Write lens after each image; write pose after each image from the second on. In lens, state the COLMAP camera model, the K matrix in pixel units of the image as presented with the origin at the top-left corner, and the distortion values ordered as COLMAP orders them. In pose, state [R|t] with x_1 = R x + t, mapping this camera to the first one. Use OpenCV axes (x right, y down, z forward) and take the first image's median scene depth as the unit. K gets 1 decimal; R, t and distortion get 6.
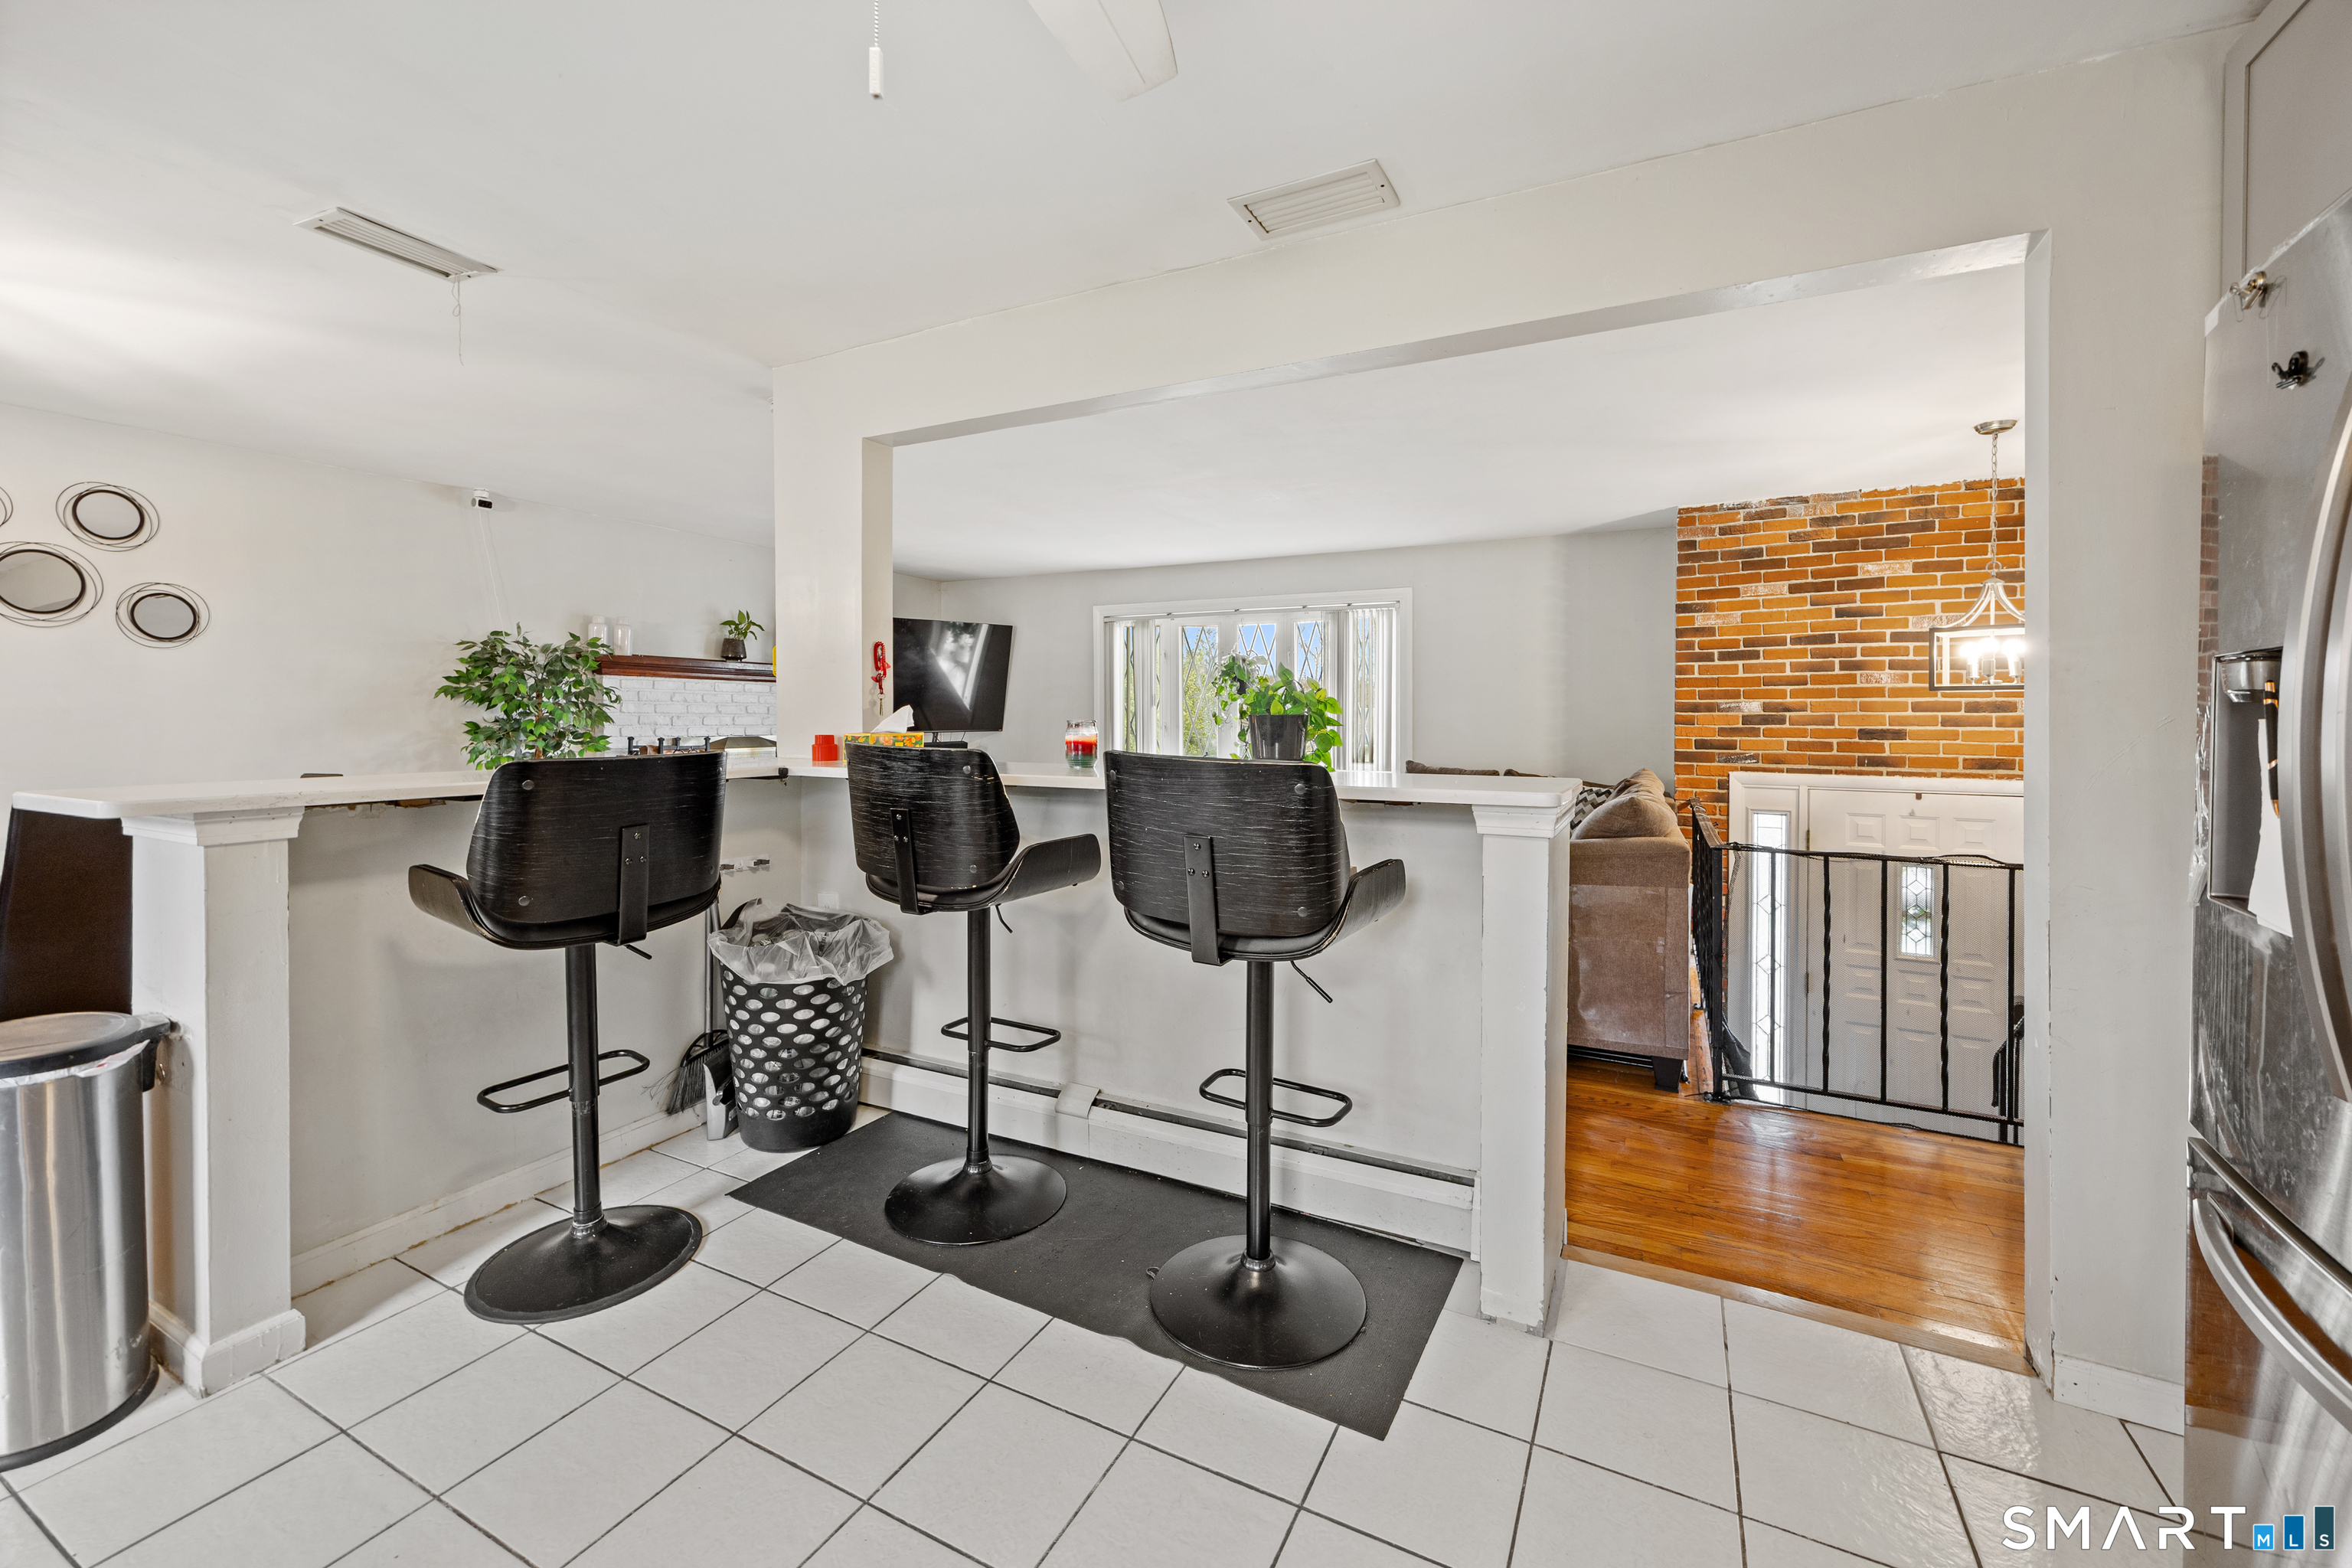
lens RADIAL K [[965.1, 0, 1165.8], [0, 965.1, 729.8], [0, 0, 1]] dist [0.000678, 0.000078]
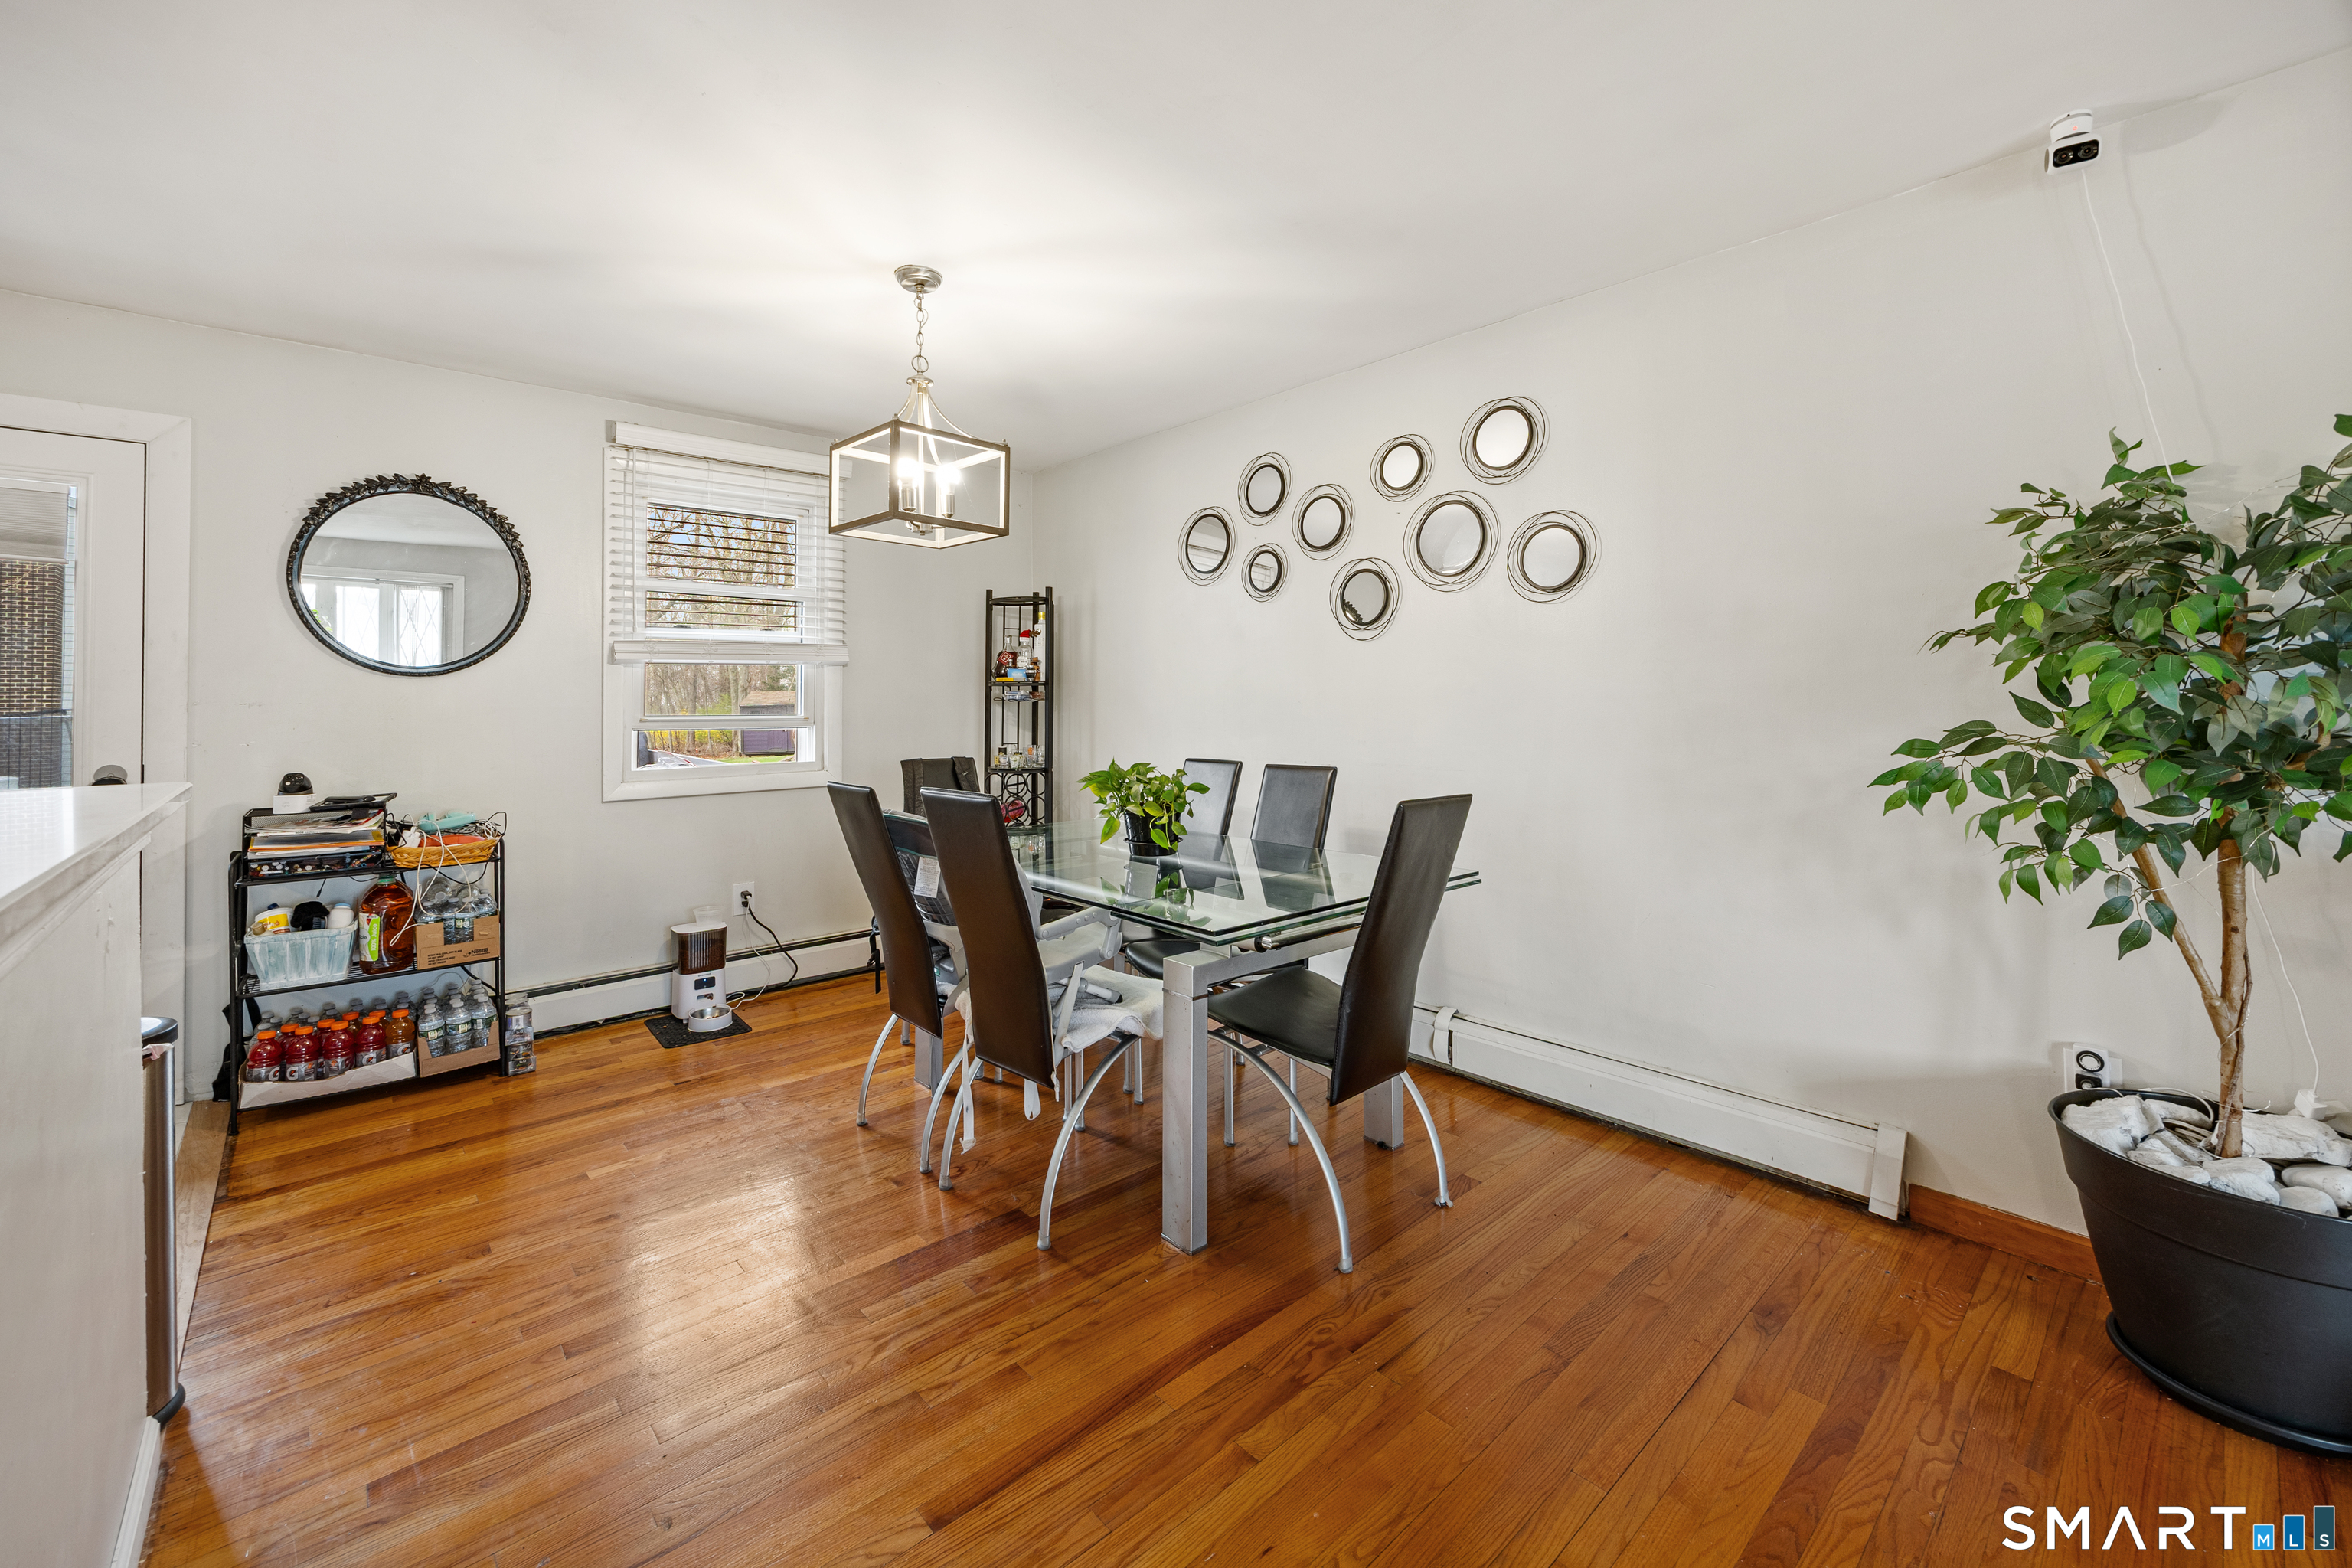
lens RADIAL K [[953.8, 0, 1171.8], [0, 953.8, 700.1], [0, 0, 1]] dist [-0.000734, -0.000249]
pose [[-0.352462, -0.001292, -0.935825, -0.256175], [-0.003979, 0.999992, 0.000118, -0.008061], [0.935818, 0.003765, -0.352464, 0.965171]]
